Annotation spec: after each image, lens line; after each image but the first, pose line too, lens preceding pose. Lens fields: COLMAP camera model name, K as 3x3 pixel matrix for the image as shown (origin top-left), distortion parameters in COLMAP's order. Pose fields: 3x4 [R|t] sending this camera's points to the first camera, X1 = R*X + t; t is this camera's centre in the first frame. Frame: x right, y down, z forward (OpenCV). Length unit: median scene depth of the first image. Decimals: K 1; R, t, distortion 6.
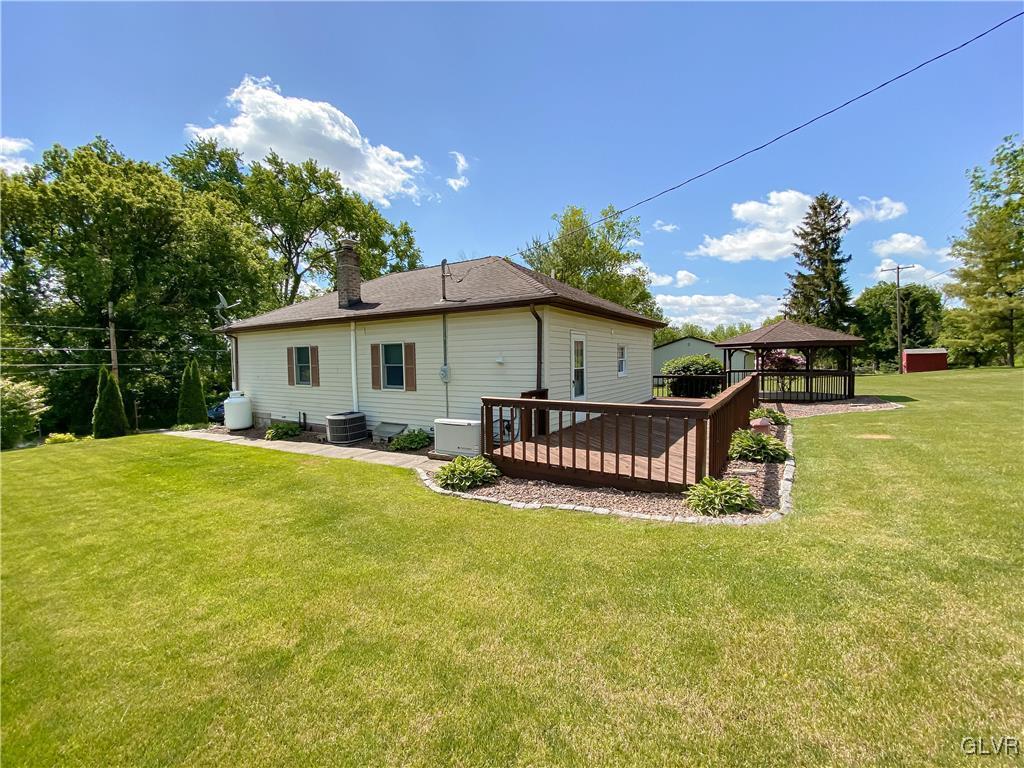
lens RADIAL K [[423.8, 0, 506.2], [0, 423.8, 384.9], [0, 0, 1]] dist [0.000432, -0.007794]
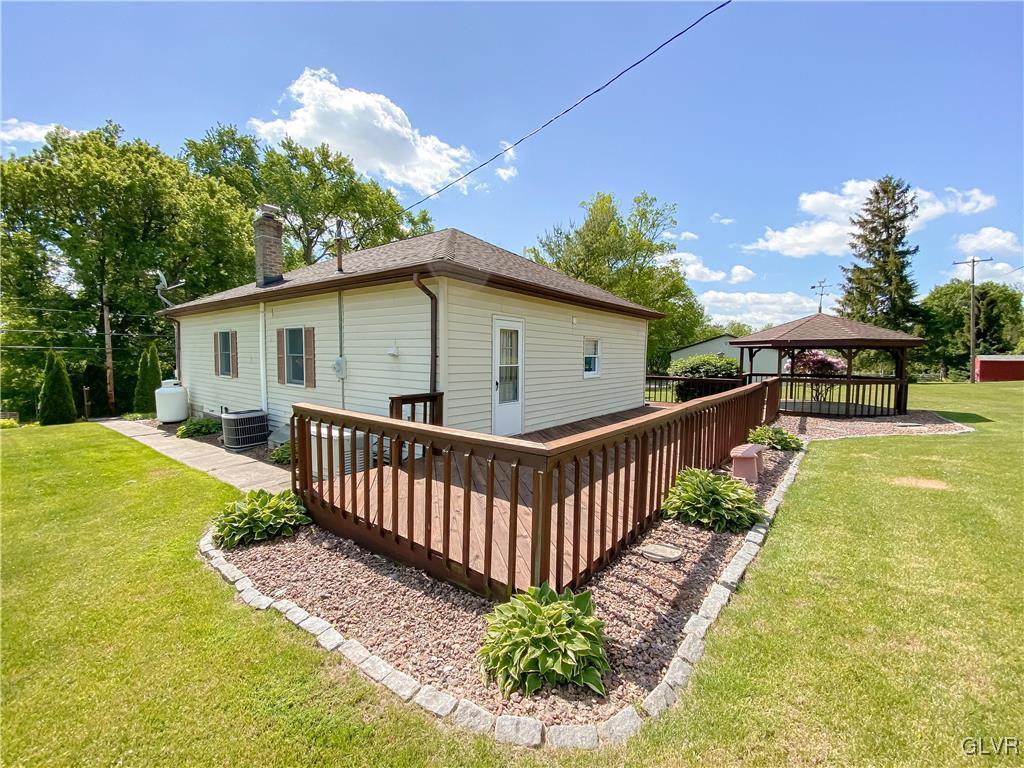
lens RADIAL K [[423.8, 0, 506.8], [0, 423.8, 385.7], [0, 0, 1]] dist [0.000432, -0.007794]
pose [[0.995785, 0.032408, -0.085808, 0.117166], [-0.031242, 0.999401, 0.014894, -0.007019], [0.086239, -0.012150, 0.996200, 0.122643]]
